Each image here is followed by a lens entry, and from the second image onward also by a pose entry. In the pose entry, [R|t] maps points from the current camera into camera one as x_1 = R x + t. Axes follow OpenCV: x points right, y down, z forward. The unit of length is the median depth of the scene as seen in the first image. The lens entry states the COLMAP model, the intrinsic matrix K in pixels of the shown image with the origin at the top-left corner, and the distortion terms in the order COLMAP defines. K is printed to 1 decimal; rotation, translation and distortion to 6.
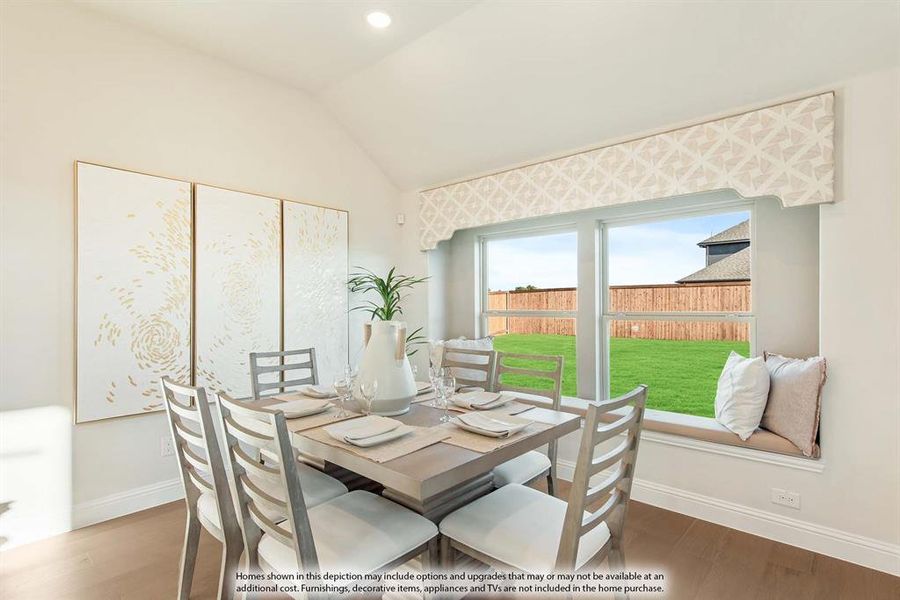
lens RADIAL K [[451.9, 0, 443.4], [0, 451.9, 300.7], [0, 0, 1]] dist [0.014624, -0.000122]
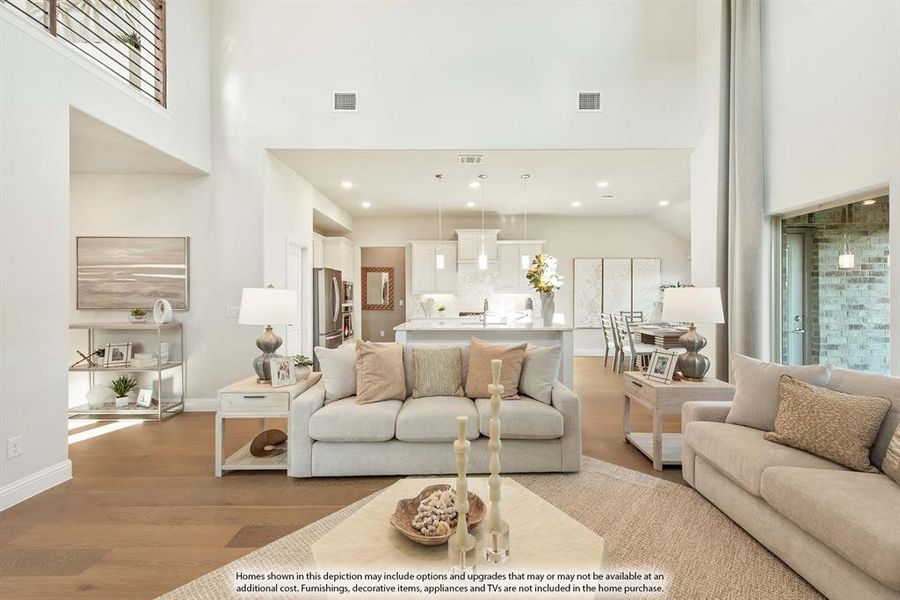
lens RADIAL K [[364.9, 0, 442.9], [0, 364.9, 293.3], [0, 0, 1]] dist [0.000680, -0.001060]
pose [[0.664002, -0.003707, -0.747721, 0.680893], [0.007019, 0.999975, 0.001275, -0.025616], [0.747698, -0.006094, 0.664011, -1.683390]]
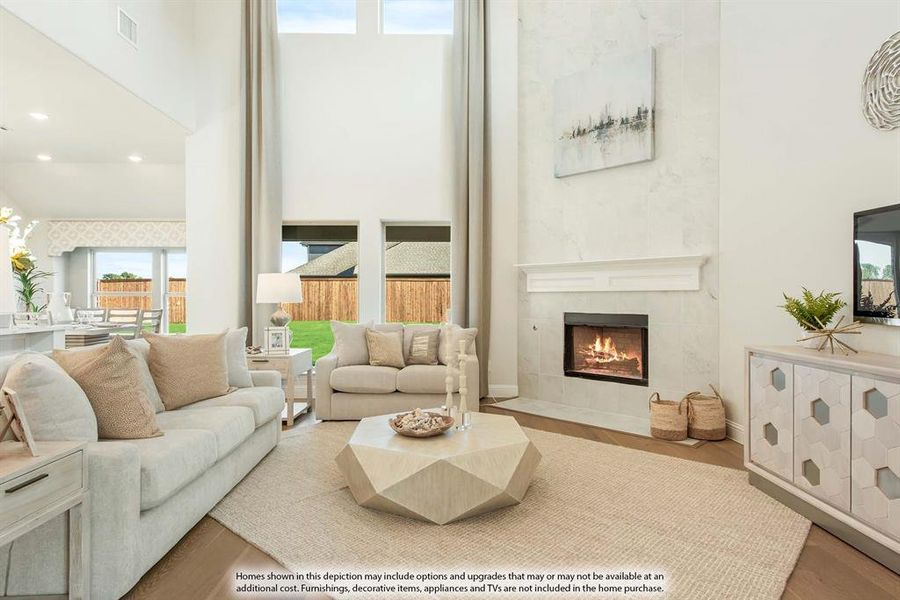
lens RADIAL K [[519.2, 0, 450.7], [0, 519.2, 300.2], [0, 0, 1]] dist [0.020982, 0.000939]
pose [[0.735811, 0.000663, 0.677187, -0.406861], [-0.008752, 0.999925, 0.008531, 0.034467], [-0.677130, -0.012203, 0.735762, -2.153807]]
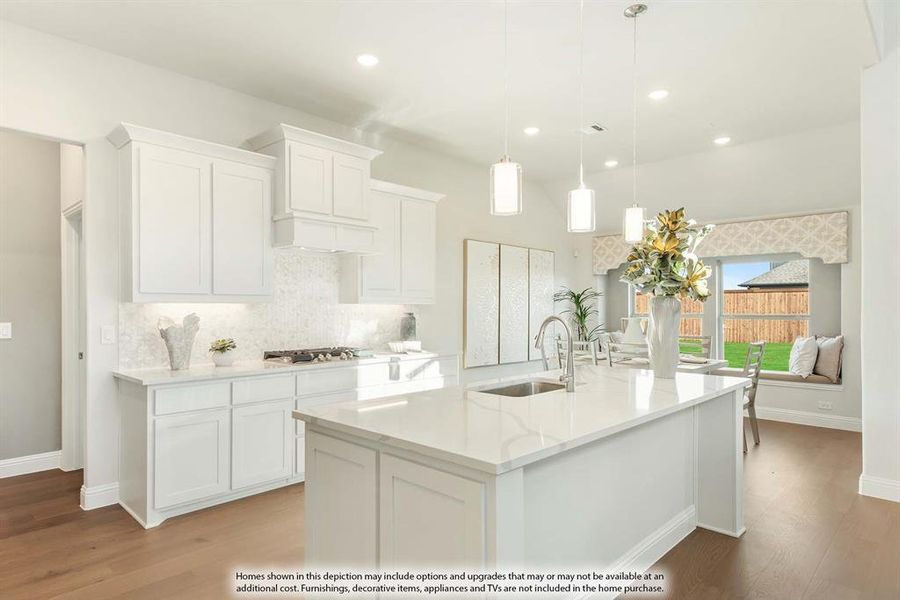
lens RADIAL K [[519.2, 0, 447.2], [0, 519.2, 302.8], [0, 0, 1]] dist [0.020982, 0.000939]
pose [[0.999696, 0.002682, -0.024494, -0.763927], [-0.002704, 0.999996, -0.000864, -0.017446], [0.024492, 0.000930, 0.999700, -1.202295]]
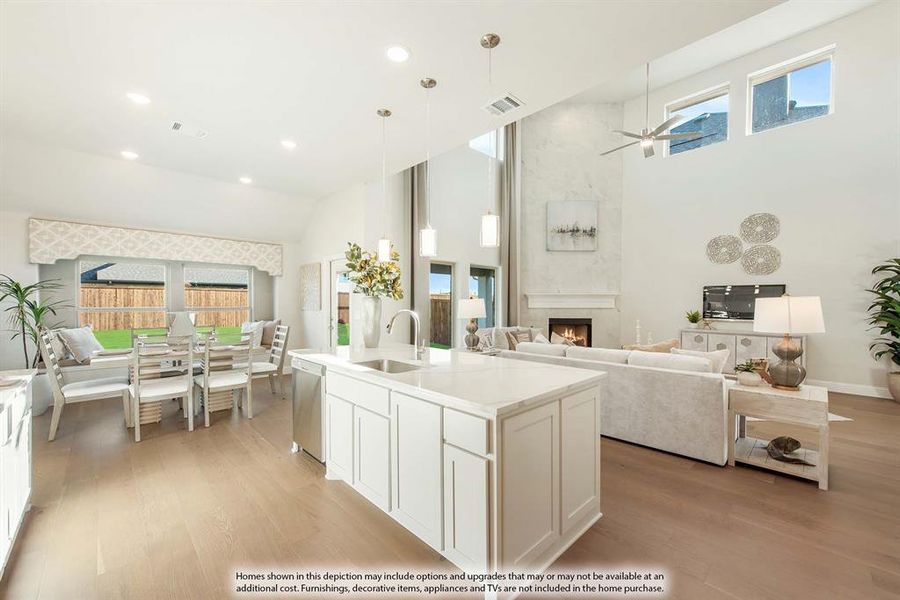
lens RADIAL K [[364.9, 0, 458.4], [0, 364.9, 305.1], [0, 0, 1]] dist [0.000680, -0.001060]
pose [[0.049537, -0.004974, 0.998760, -1.559970], [-0.011215, 0.999922, 0.005536, -0.014279], [-0.998709, -0.011475, 0.049477, -0.432614]]
